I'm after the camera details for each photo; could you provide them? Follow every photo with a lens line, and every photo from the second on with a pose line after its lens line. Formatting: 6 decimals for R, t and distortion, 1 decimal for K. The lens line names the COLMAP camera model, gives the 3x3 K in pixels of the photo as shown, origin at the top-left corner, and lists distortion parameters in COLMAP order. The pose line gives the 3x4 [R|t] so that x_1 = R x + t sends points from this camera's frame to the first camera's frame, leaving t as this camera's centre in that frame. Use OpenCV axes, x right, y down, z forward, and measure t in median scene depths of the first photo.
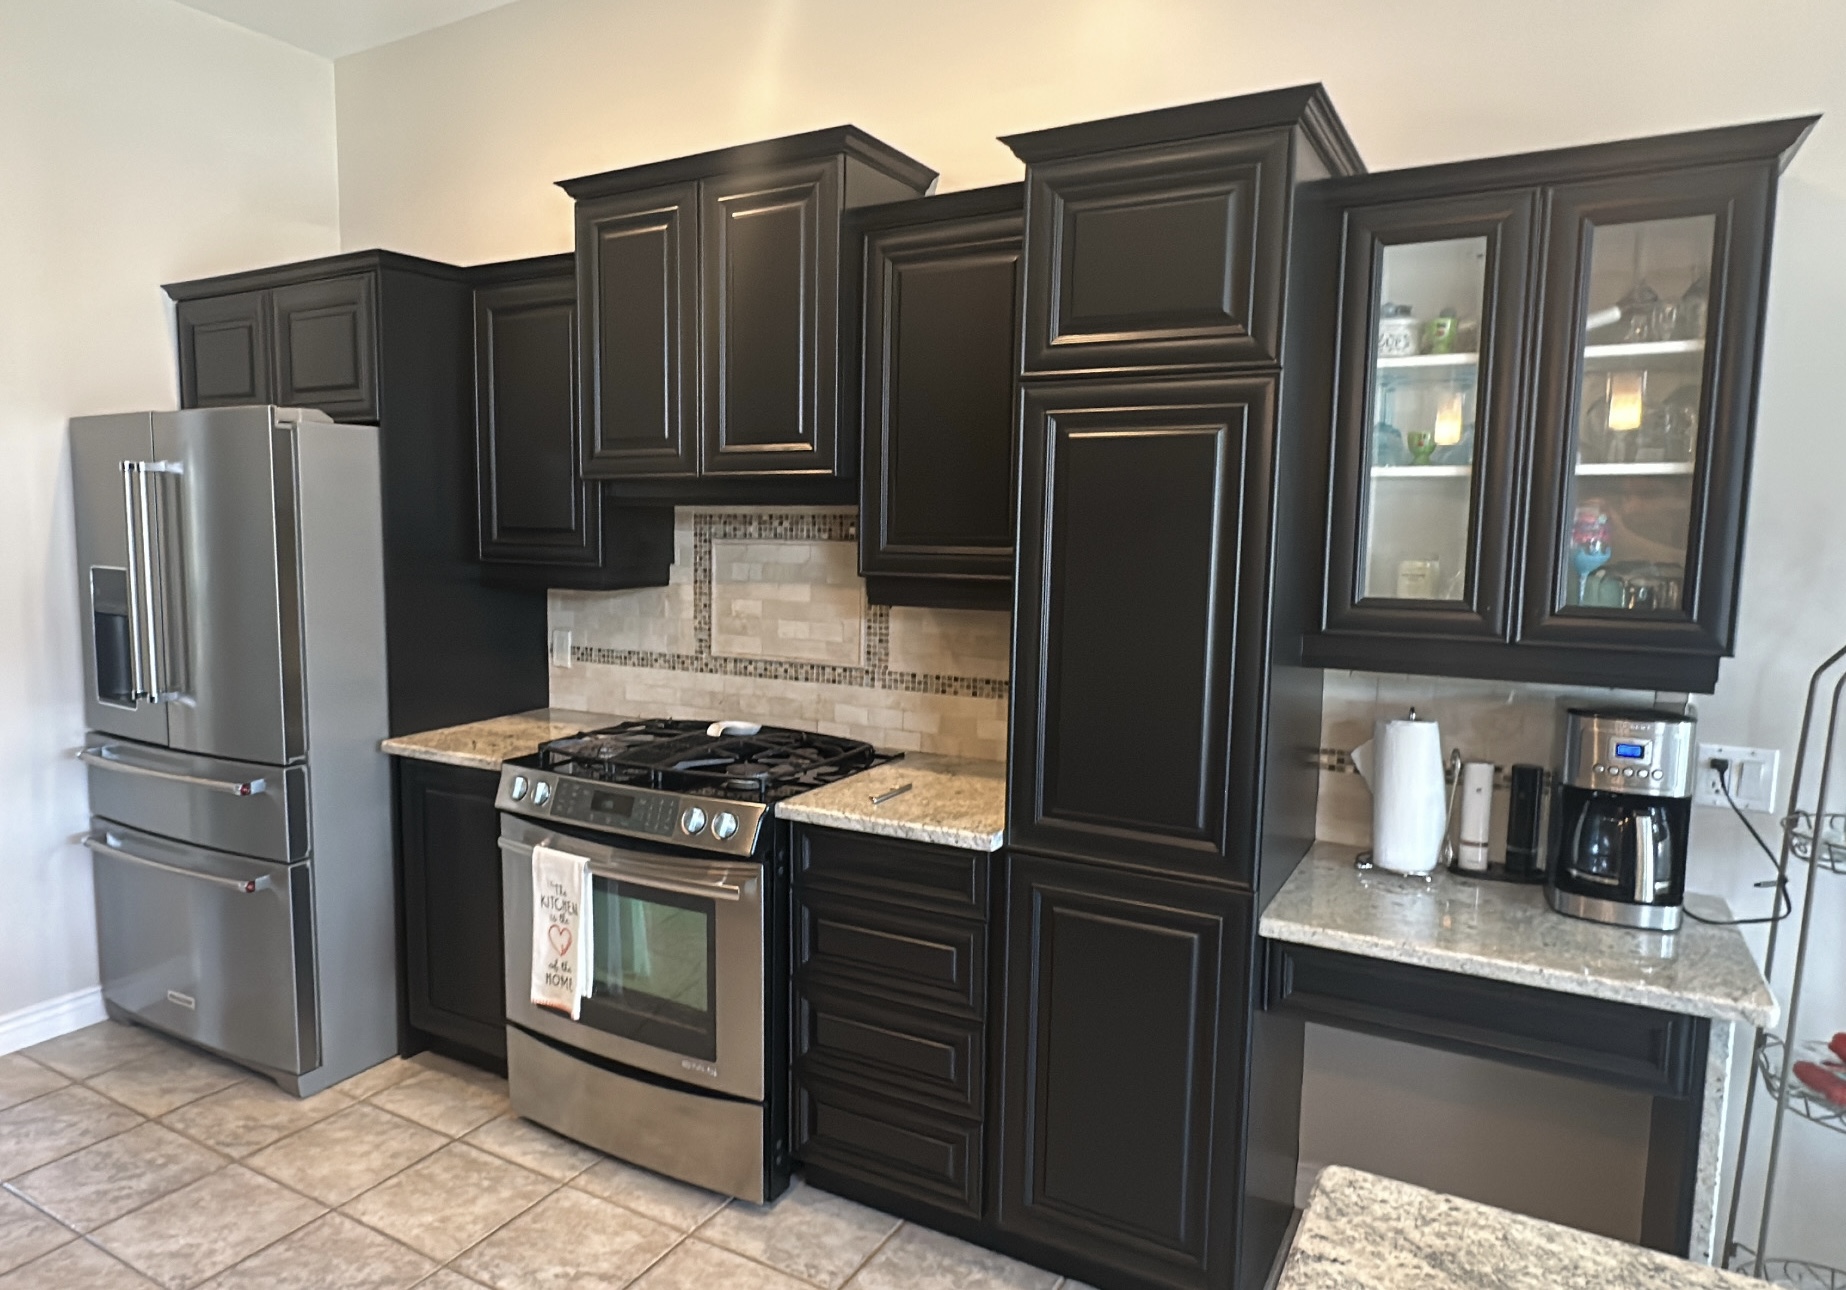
lens RADIAL K [[1151.4, 0, 919.9], [0, 1151.4, 646.7], [0, 0, 1]] dist [0.000538, -0.000935]
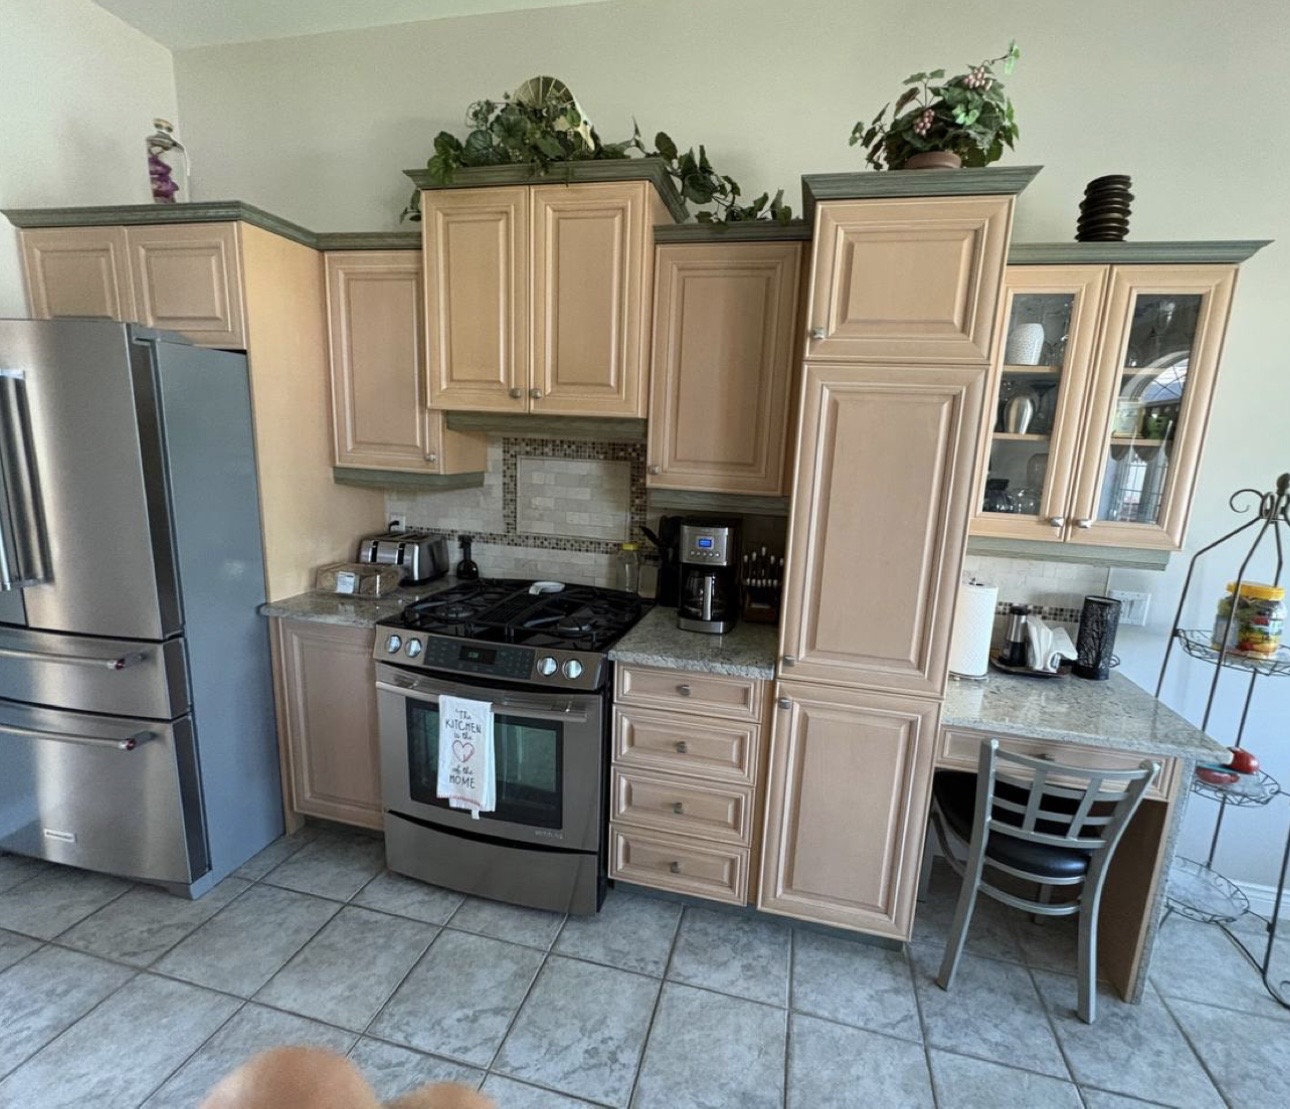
lens RADIAL K [[551.6, 0, 702.3], [0, 551.6, 546.9], [0, 0, 1]] dist [0.002540, -0.000187]
pose [[0.955706, -0.011732, 0.294089, -0.200238], [-0.011874, 0.996855, 0.078353, -0.043077], [-0.294083, -0.078374, 0.952561, 0.310892]]
